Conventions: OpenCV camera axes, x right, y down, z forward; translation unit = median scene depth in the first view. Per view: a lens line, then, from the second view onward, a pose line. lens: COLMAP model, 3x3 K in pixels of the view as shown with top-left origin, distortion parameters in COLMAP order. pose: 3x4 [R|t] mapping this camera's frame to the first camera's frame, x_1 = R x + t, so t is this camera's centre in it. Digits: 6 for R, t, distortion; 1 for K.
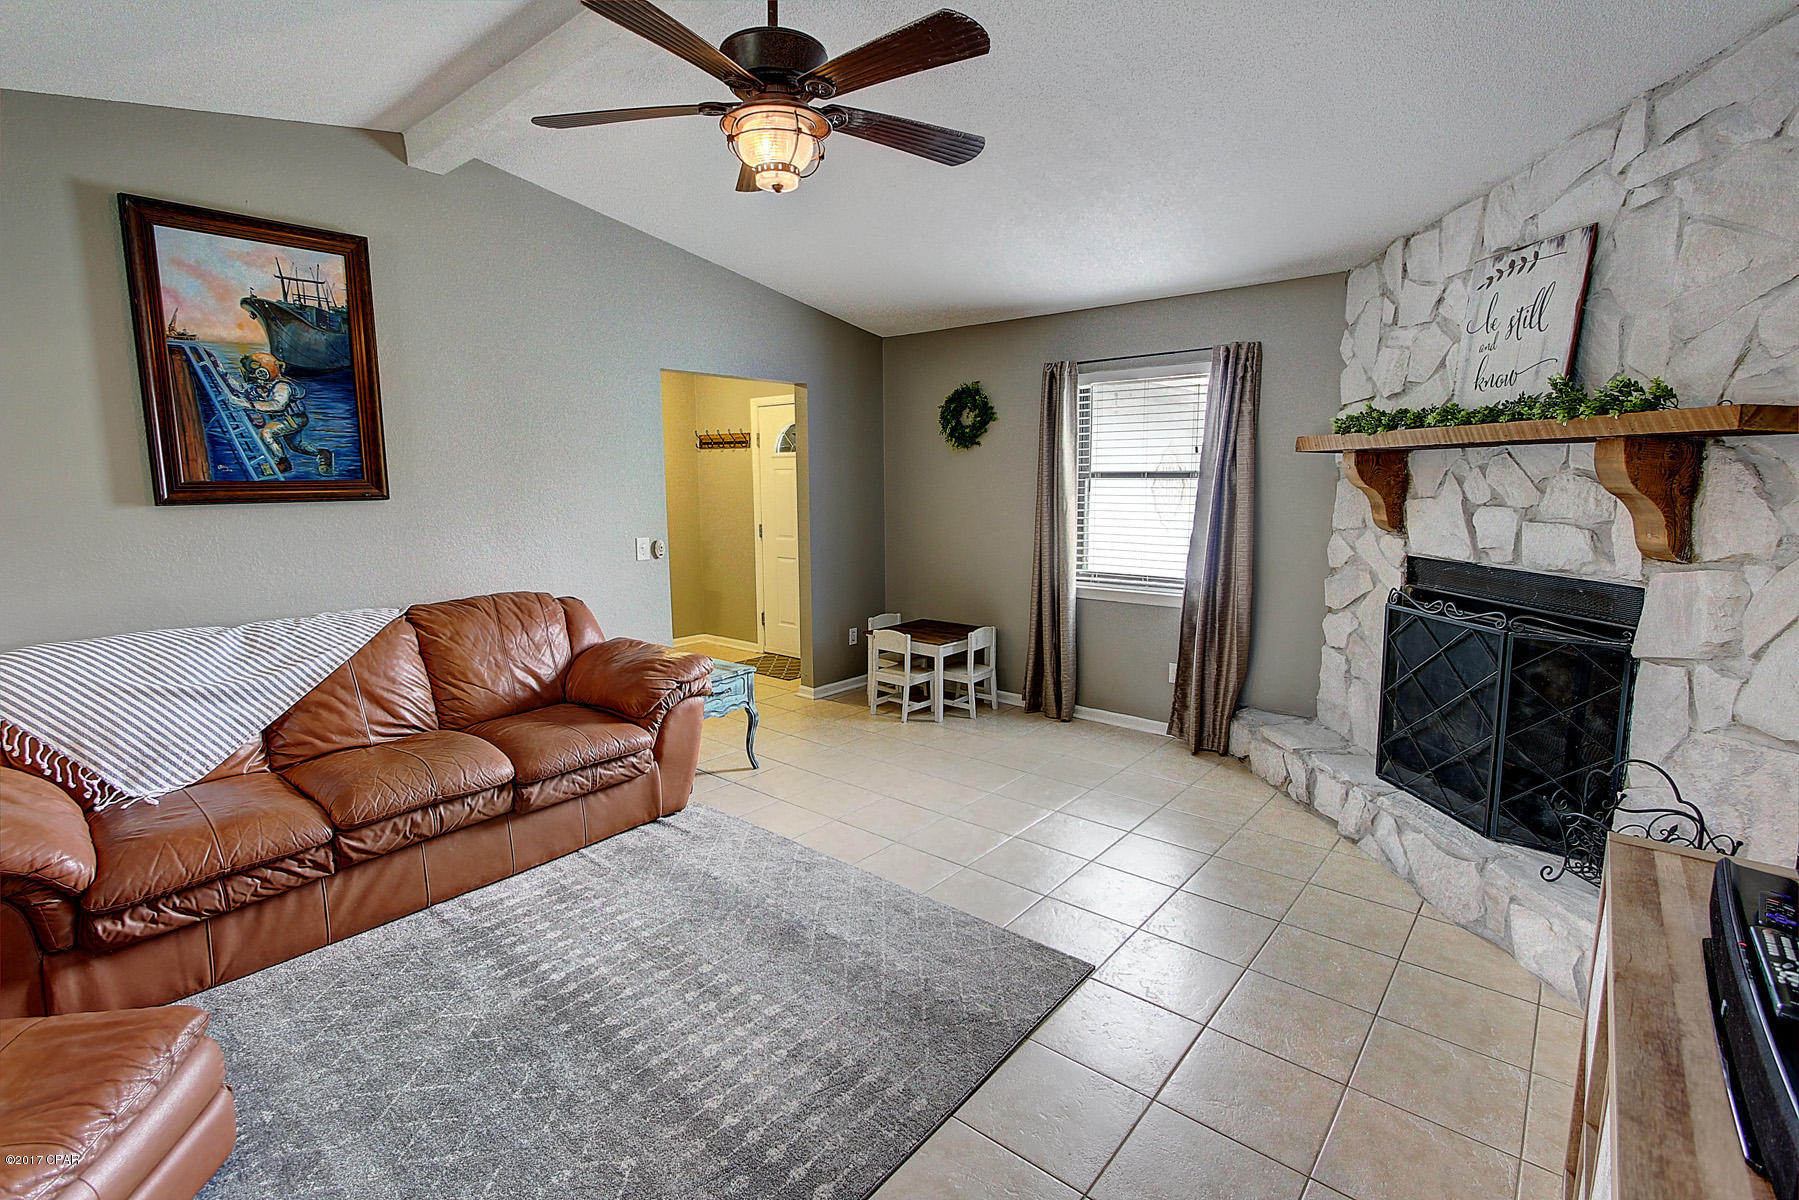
lens RADIAL K [[834.8, 0, 912.0], [0, 834.8, 581.9], [0, 0, 1]] dist [-0.000421, -0.000098]
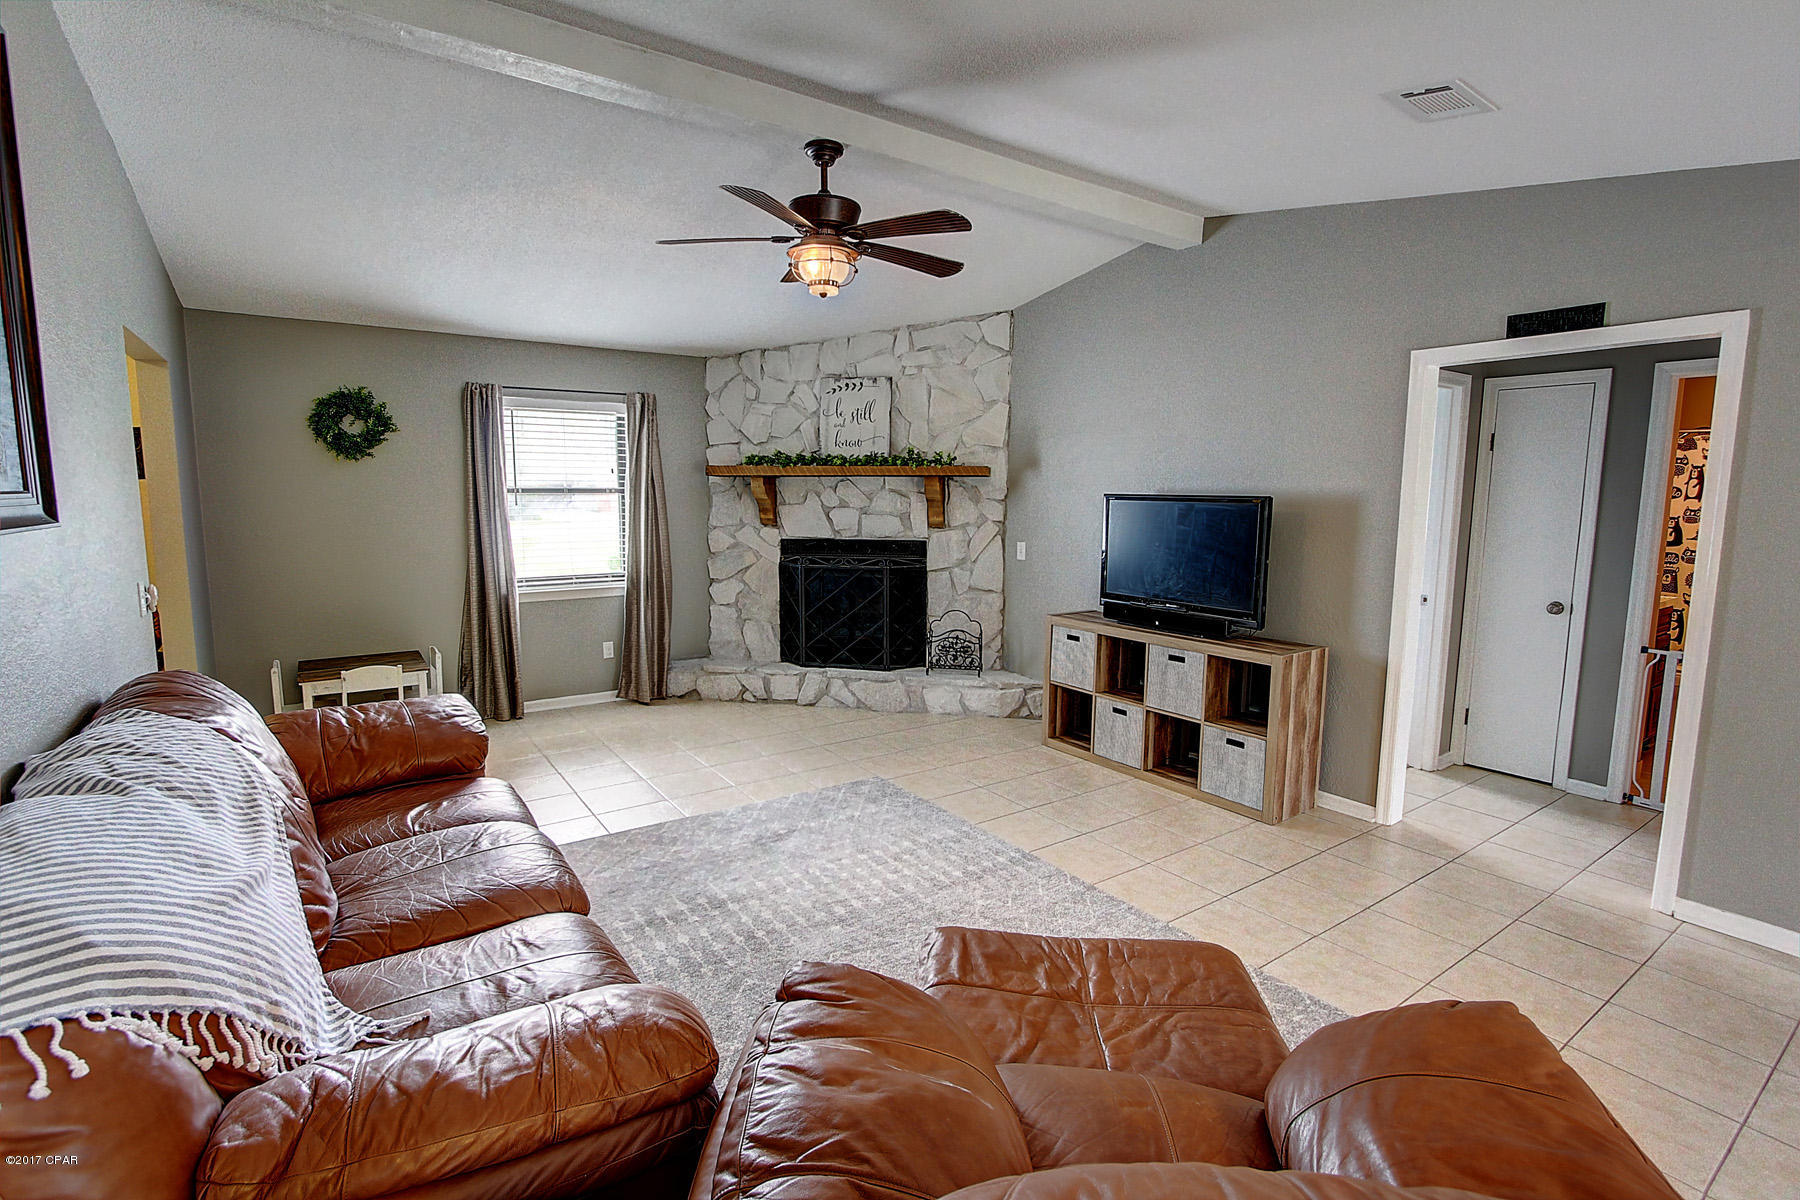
lens RADIAL K [[821.2, 0, 895.1], [0, 821.2, 583.9], [0, 0, 1]] dist [0.000299, -0.000394]
pose [[0.273902, -0.106085, 0.955889, -1.106237], [0.118481, 0.990049, 0.075926, -0.046522], [-0.954432, 0.092458, 0.283746, 0.366838]]
